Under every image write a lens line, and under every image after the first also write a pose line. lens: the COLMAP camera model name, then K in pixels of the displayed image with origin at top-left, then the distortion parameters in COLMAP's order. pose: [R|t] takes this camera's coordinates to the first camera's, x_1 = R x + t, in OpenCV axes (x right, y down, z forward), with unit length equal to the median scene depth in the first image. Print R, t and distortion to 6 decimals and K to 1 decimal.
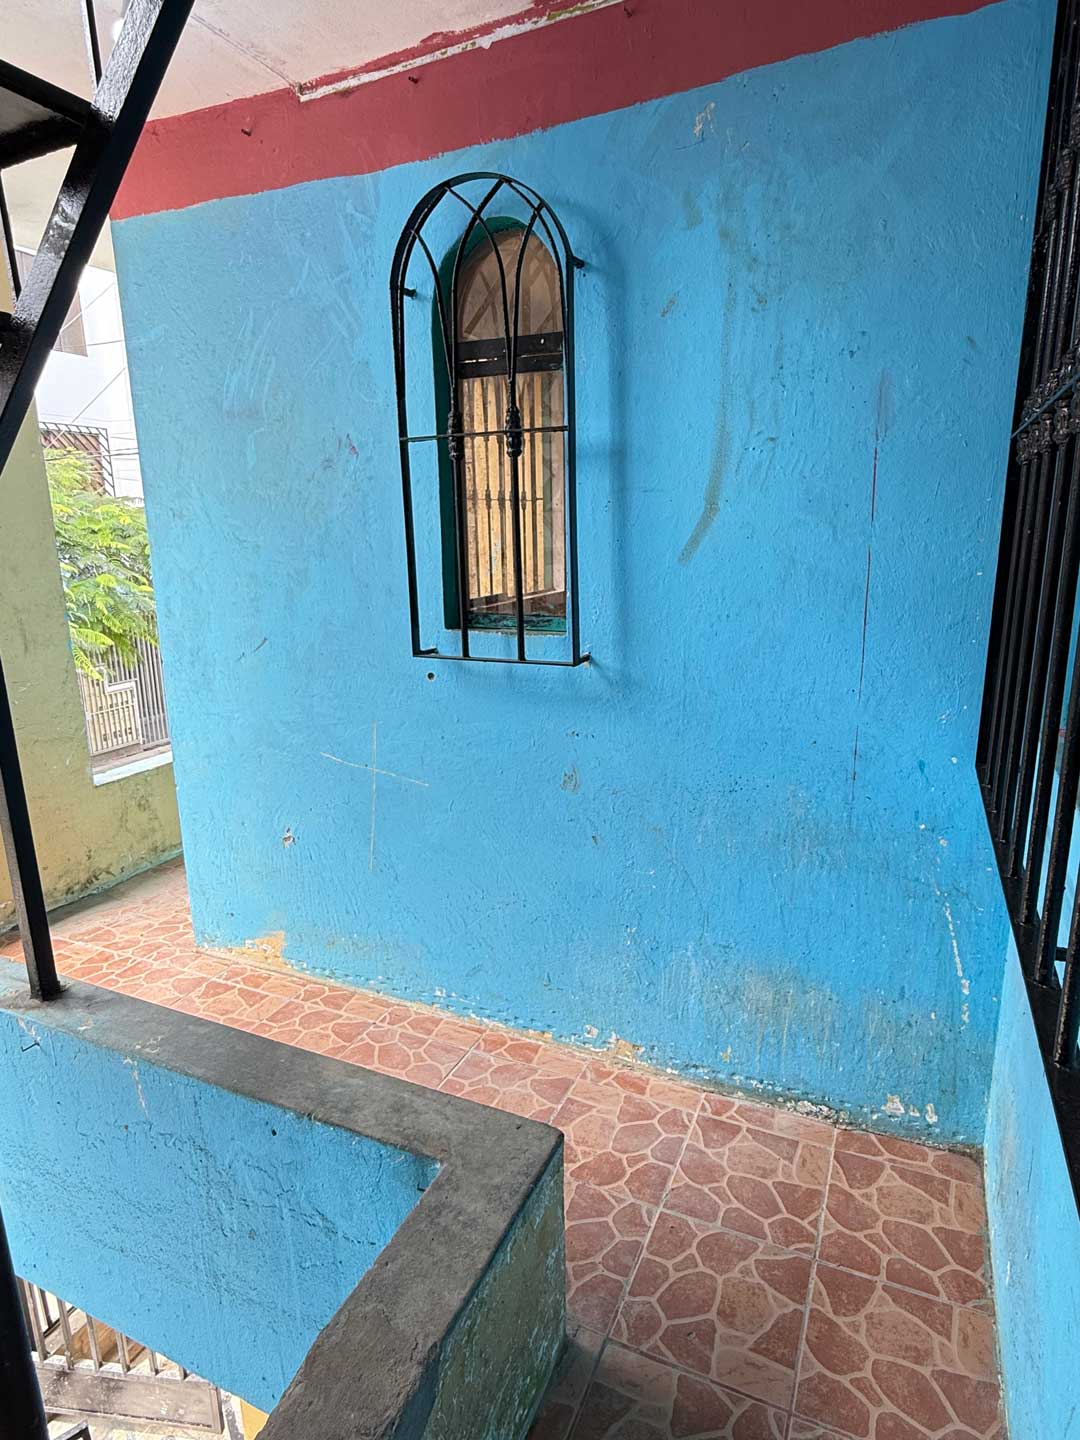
lens RADIAL K [[833.6, 0, 540.0], [0, 833.6, 720.0], [0, 0, 1]] dist [0.001072, -0.000438]
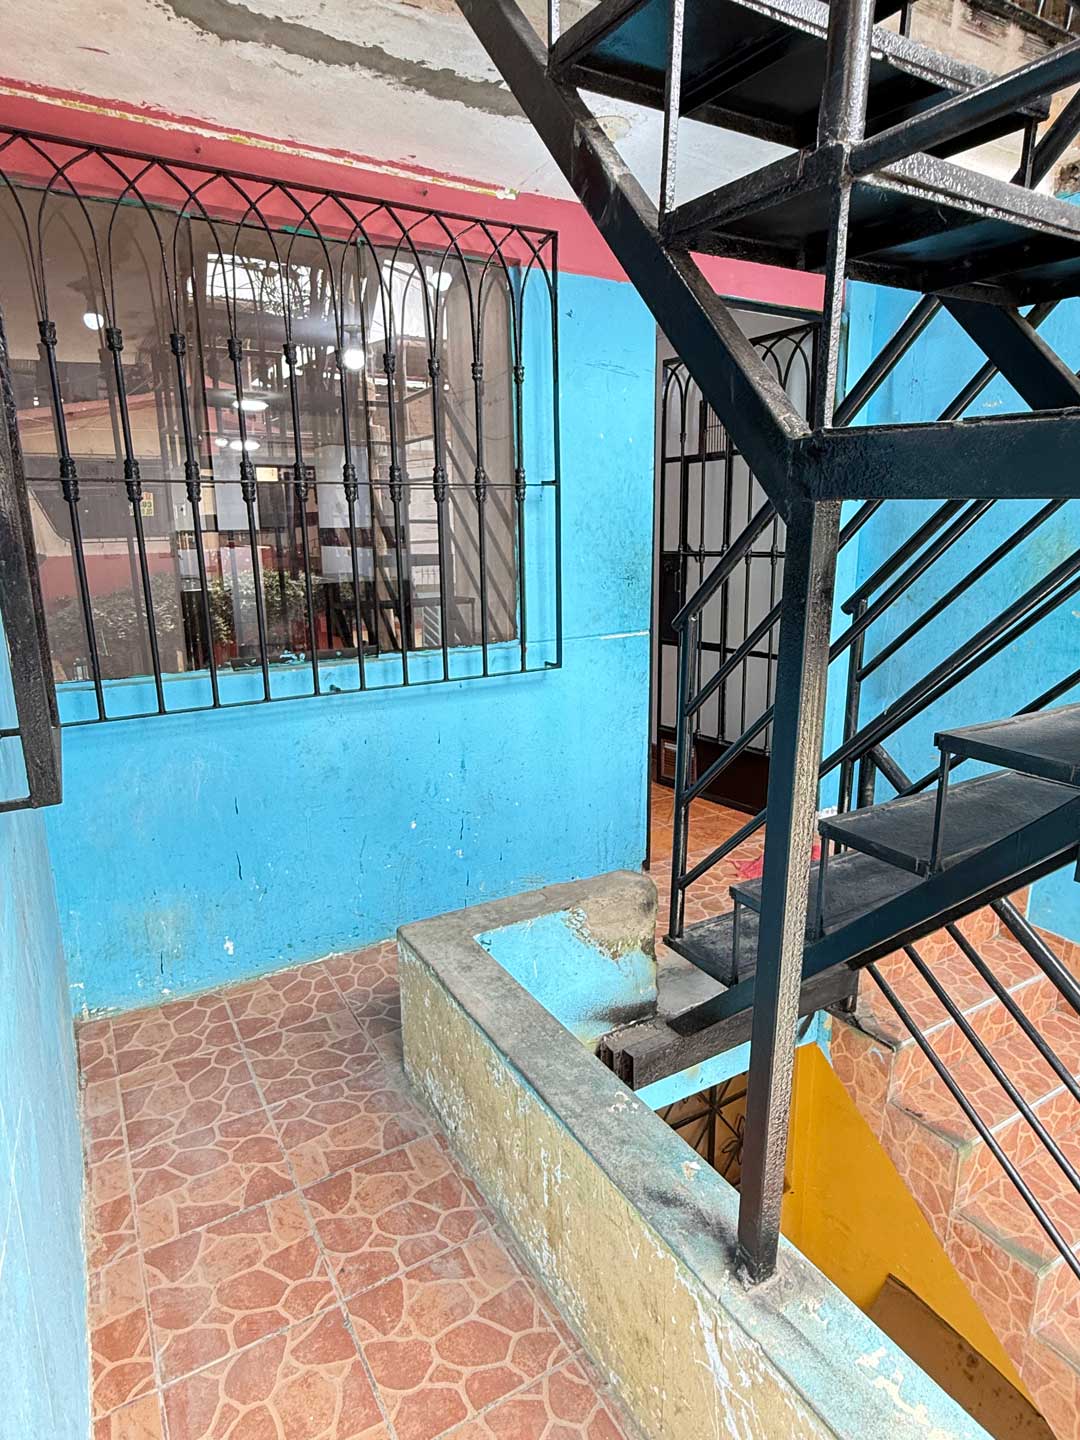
lens RADIAL K [[842.9, 0, 540.0], [0, 842.9, 720.0], [0, 0, 1]] dist [-0.022810, -0.000064]
pose [[-0.815611, -0.108464, 0.568344, -0.824534], [0.157658, 0.903443, 0.398666, -0.344058], [-0.556707, 0.414760, -0.719757, 1.453670]]
